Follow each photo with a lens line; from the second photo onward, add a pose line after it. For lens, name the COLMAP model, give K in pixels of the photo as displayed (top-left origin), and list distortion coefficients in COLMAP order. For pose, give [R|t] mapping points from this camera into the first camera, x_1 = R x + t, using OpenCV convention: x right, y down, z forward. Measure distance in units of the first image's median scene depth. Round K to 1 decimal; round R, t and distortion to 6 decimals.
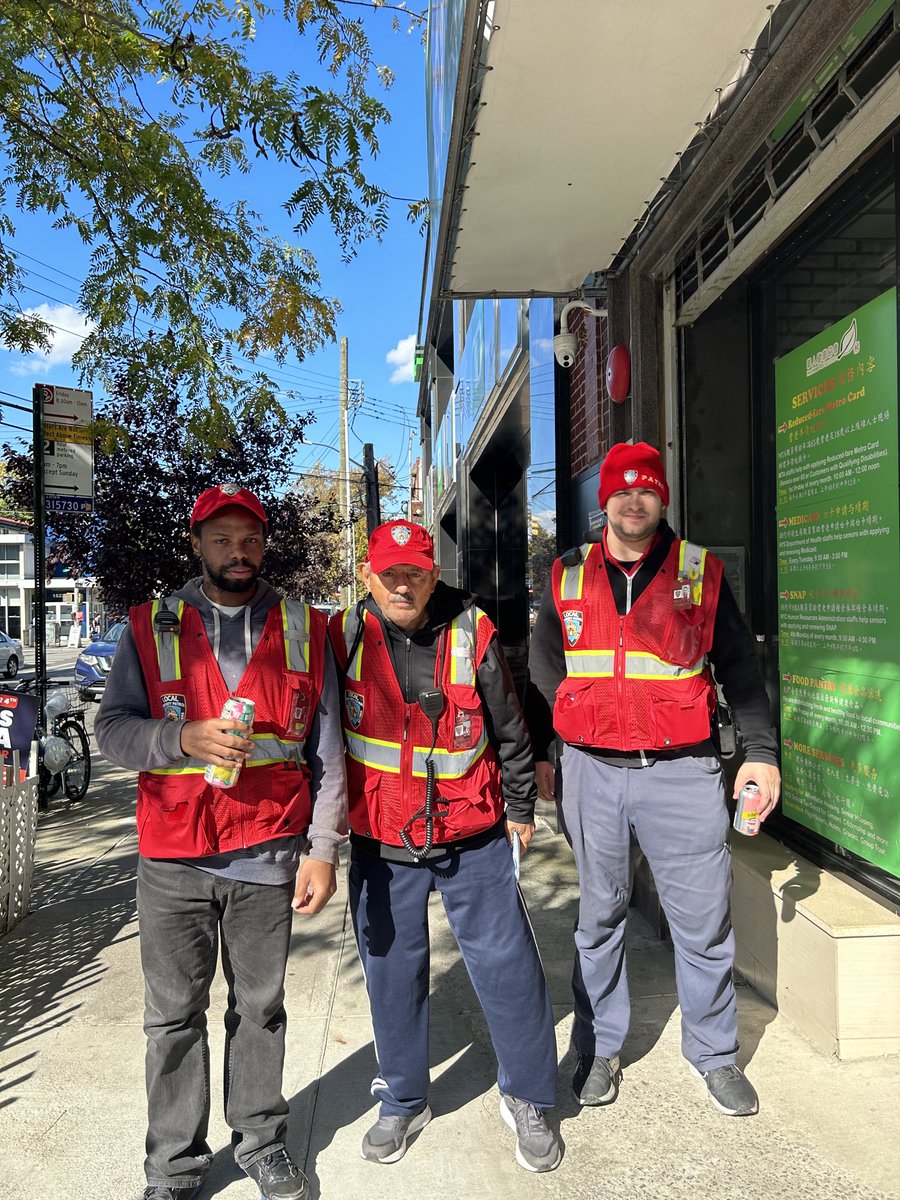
lens RADIAL K [[900.0, 0, 446.6], [0, 900.0, 611.7], [0, 0, 1]] dist [0.010458, -0.009311]
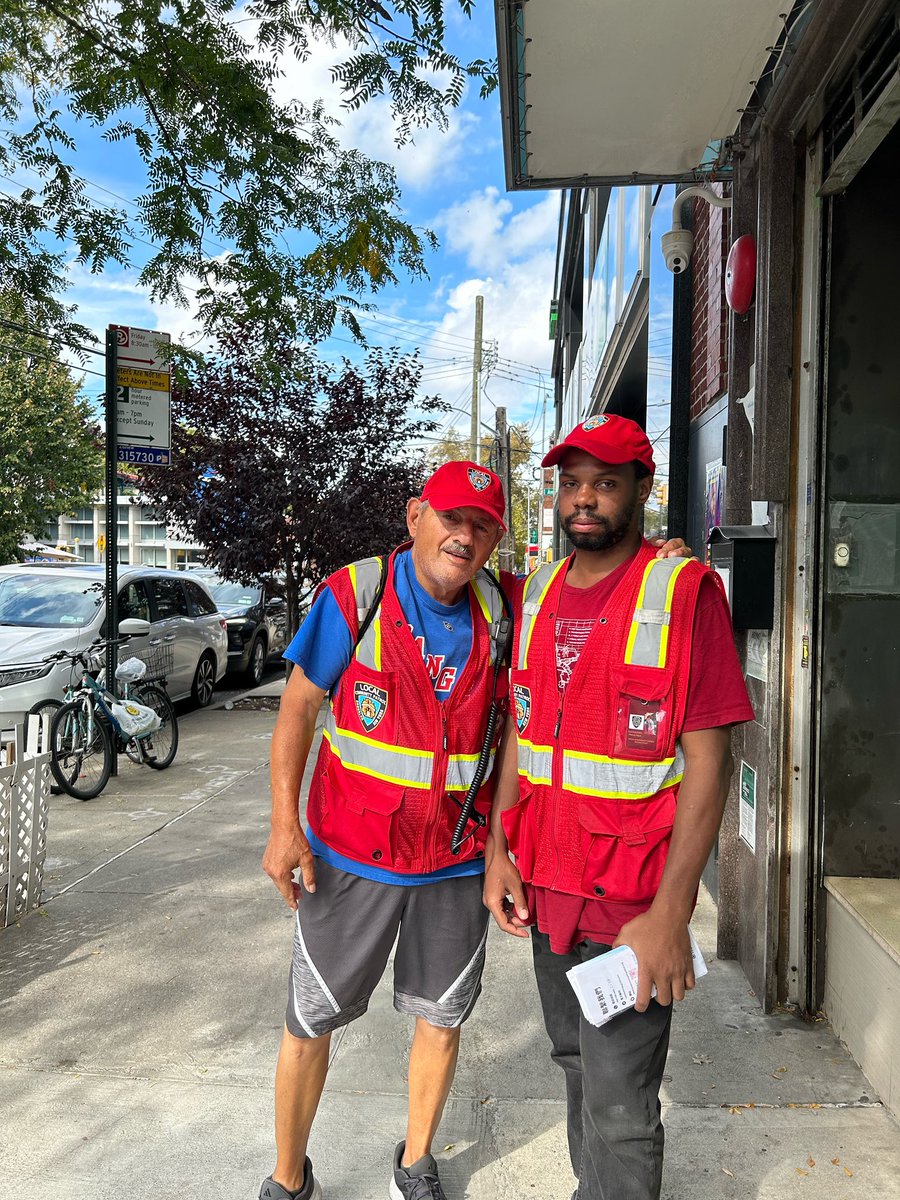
lens RADIAL K [[900.0, 0, 460.2], [0, 900.0, 620.5], [0, 0, 1]] dist [0.010458, -0.009311]
pose [[0.990053, 0.033434, -0.136666, 0.045140], [-0.027476, 0.998598, 0.045250, 0.000358], [0.137987, -0.041045, 0.989583, 0.130533]]
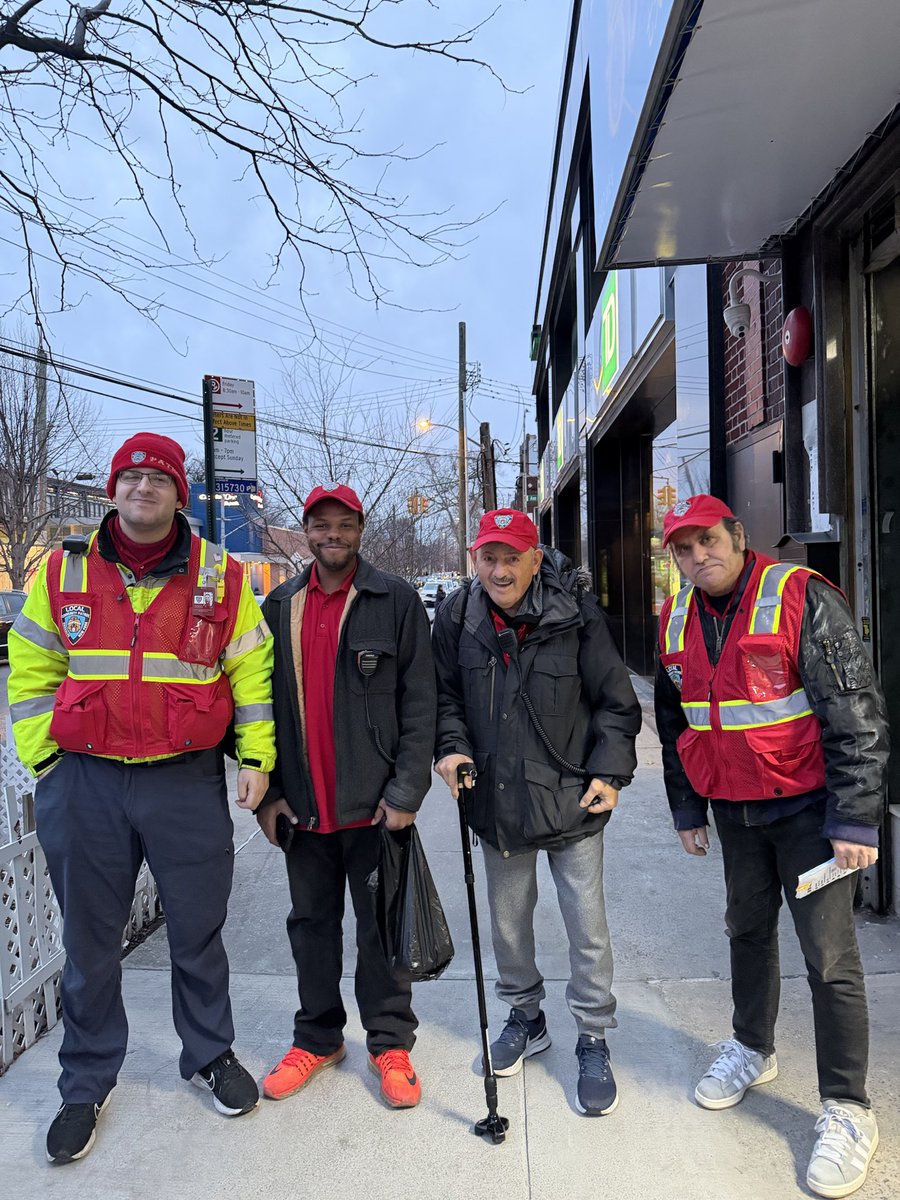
lens RADIAL K [[846.3, 0, 442.1], [0, 846.3, 607.3], [0, 0, 1]] dist [0.000894, -0.023194]
pose [[0.991467, -0.006853, -0.130174, -0.047937], [0.010825, 0.999496, 0.029827, -0.001774], [0.129904, -0.030982, 0.991042, 0.022978]]
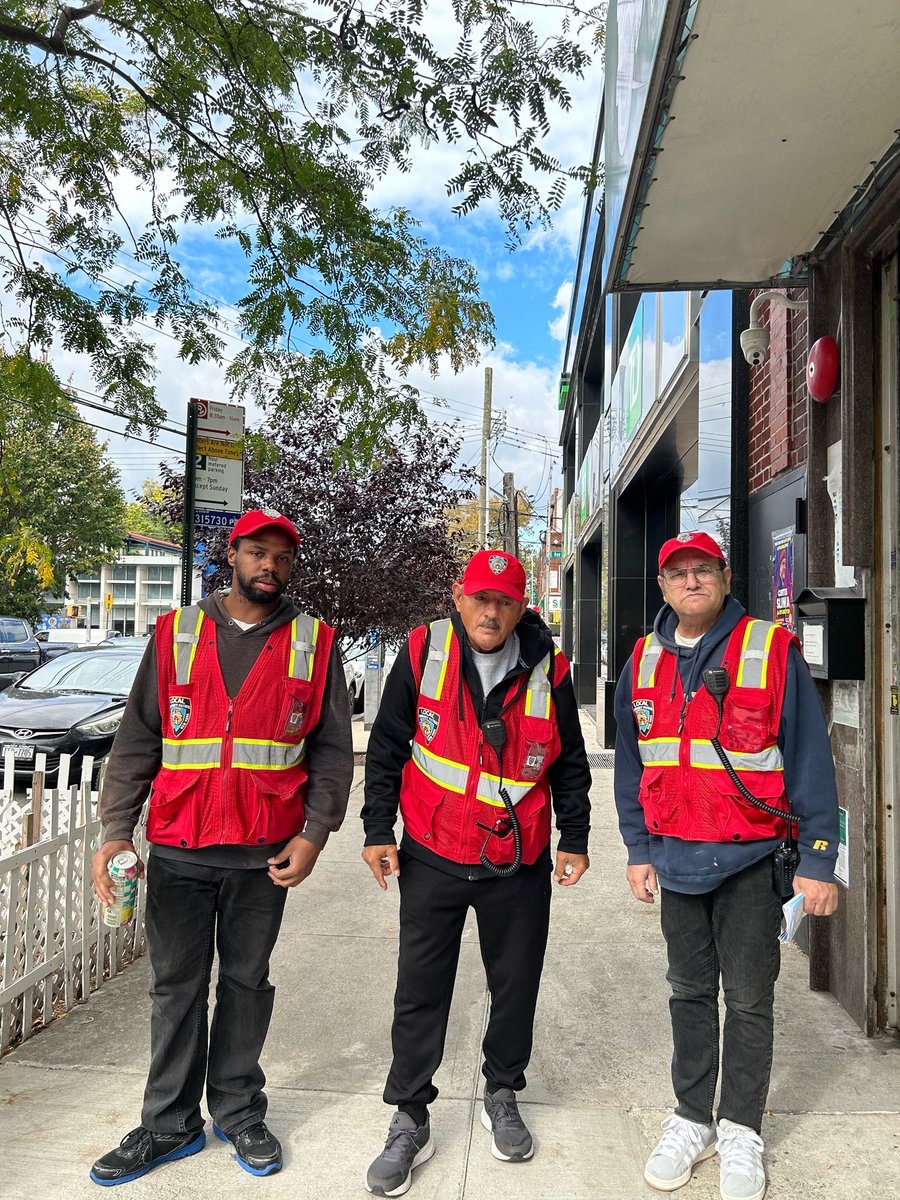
lens RADIAL K [[900.0, 0, 460.4], [0, 900.0, 606.7], [0, 0, 1]] dist [0.010458, -0.009311]
pose [[0.990807, 0.028536, -0.132242, -0.022818], [-0.033880, 0.998690, -0.038341, 0.007280], [0.130975, 0.042469, 0.990476, 0.064539]]
